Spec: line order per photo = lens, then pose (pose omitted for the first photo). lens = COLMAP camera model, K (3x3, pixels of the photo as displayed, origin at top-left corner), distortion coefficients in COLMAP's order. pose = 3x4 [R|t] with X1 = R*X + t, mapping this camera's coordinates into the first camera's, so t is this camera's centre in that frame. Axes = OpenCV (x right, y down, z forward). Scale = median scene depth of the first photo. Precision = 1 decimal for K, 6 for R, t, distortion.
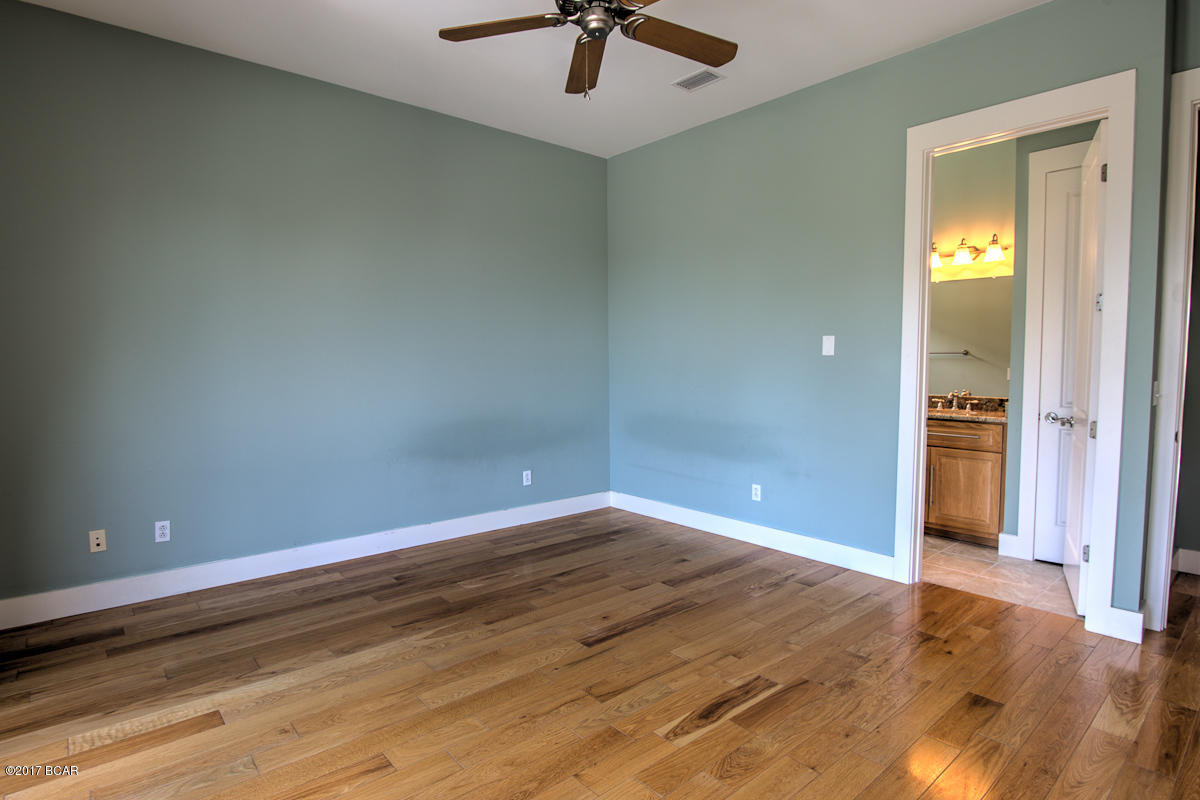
lens RADIAL K [[605.8, 0, 611.4], [0, 605.8, 395.6], [0, 0, 1]] dist [-0.017741, -0.001179]
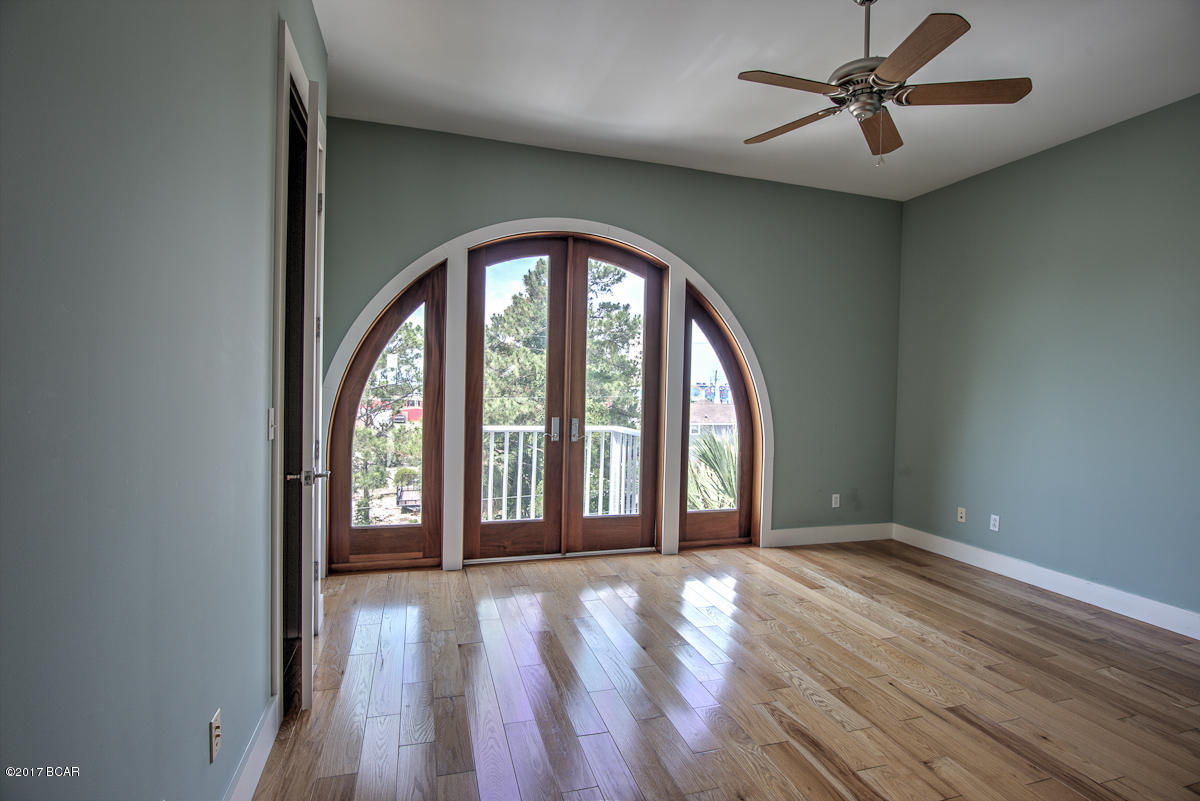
lens RADIAL K [[605.8, 0, 605.1], [0, 605.8, 401.1], [0, 0, 1]] dist [-0.017741, -0.001179]
pose [[-0.405413, 0.011154, -0.914065, 0.890729], [-0.076329, 0.996021, 0.046008, -0.043524], [0.910941, 0.088422, -0.402949, 0.767134]]
